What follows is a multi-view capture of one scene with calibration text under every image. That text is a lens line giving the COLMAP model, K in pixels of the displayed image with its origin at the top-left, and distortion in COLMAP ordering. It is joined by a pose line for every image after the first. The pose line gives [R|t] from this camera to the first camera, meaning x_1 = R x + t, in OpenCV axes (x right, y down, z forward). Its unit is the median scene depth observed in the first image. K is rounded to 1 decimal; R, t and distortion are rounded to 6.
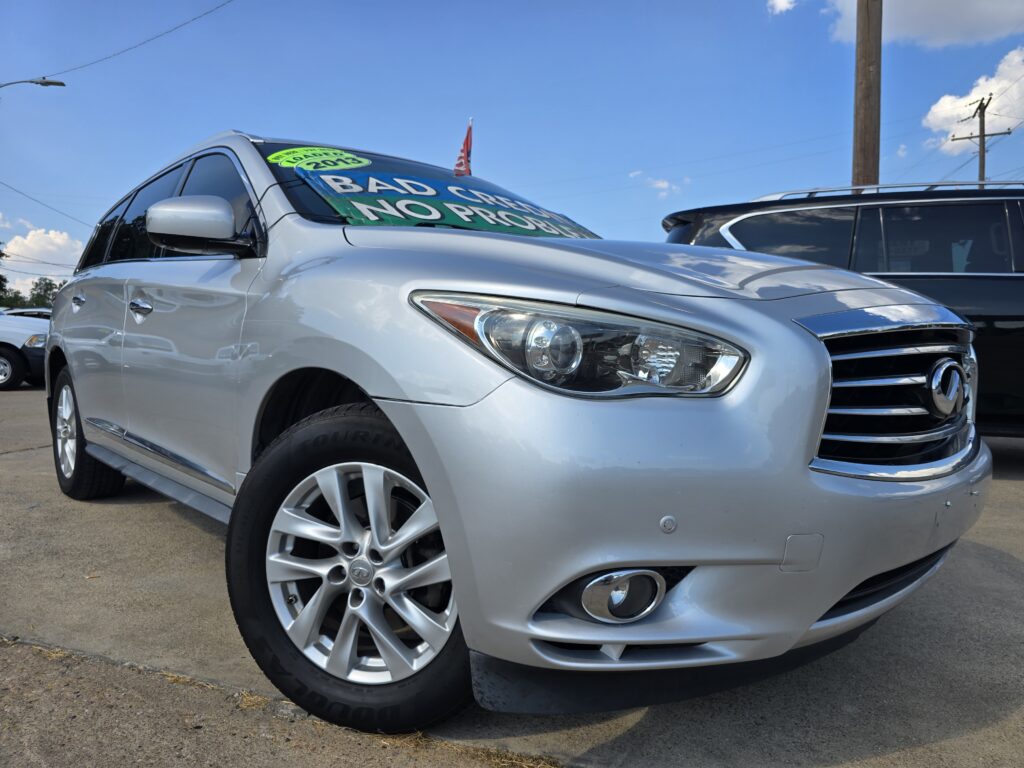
lens RADIAL K [[692.3, 0, 512.0], [0, 692.3, 384.0], [0, 0, 1]] dist [0.060572, -0.006868]
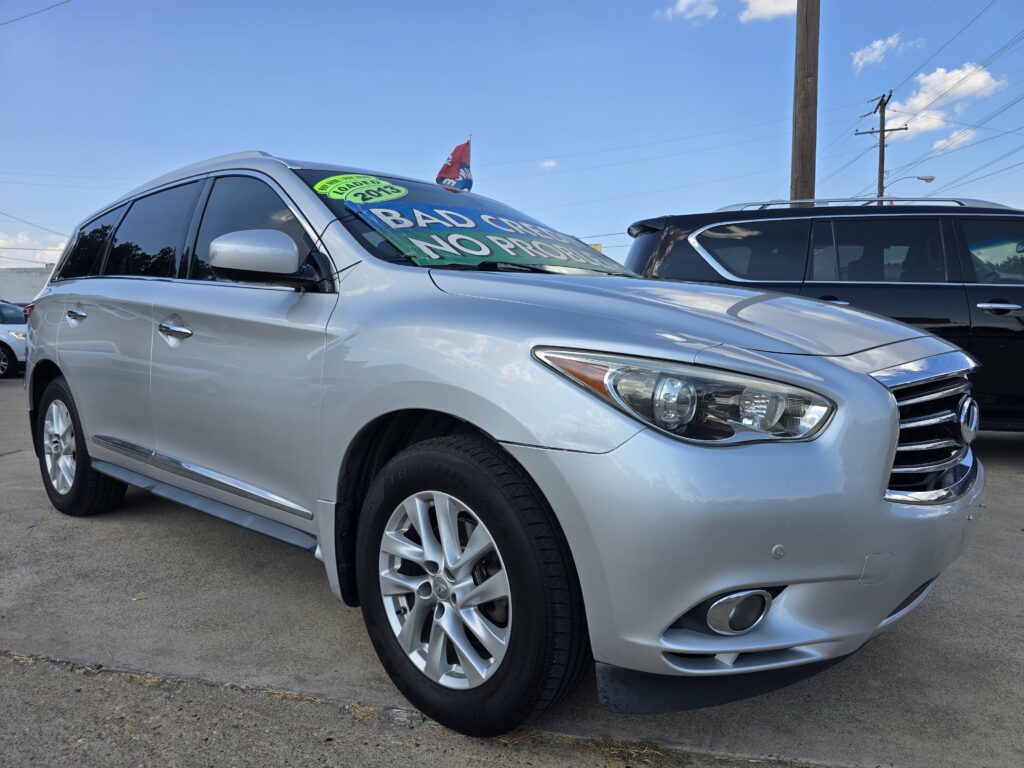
lens RADIAL K [[692.3, 0, 512.0], [0, 692.3, 384.0], [0, 0, 1]] dist [0.060572, -0.006868]
pose [[0.993111, -0.015055, 0.116202, -0.216024], [0.011762, 0.999511, 0.028966, -0.073866], [-0.116581, -0.027400, 0.992803, -0.075817]]
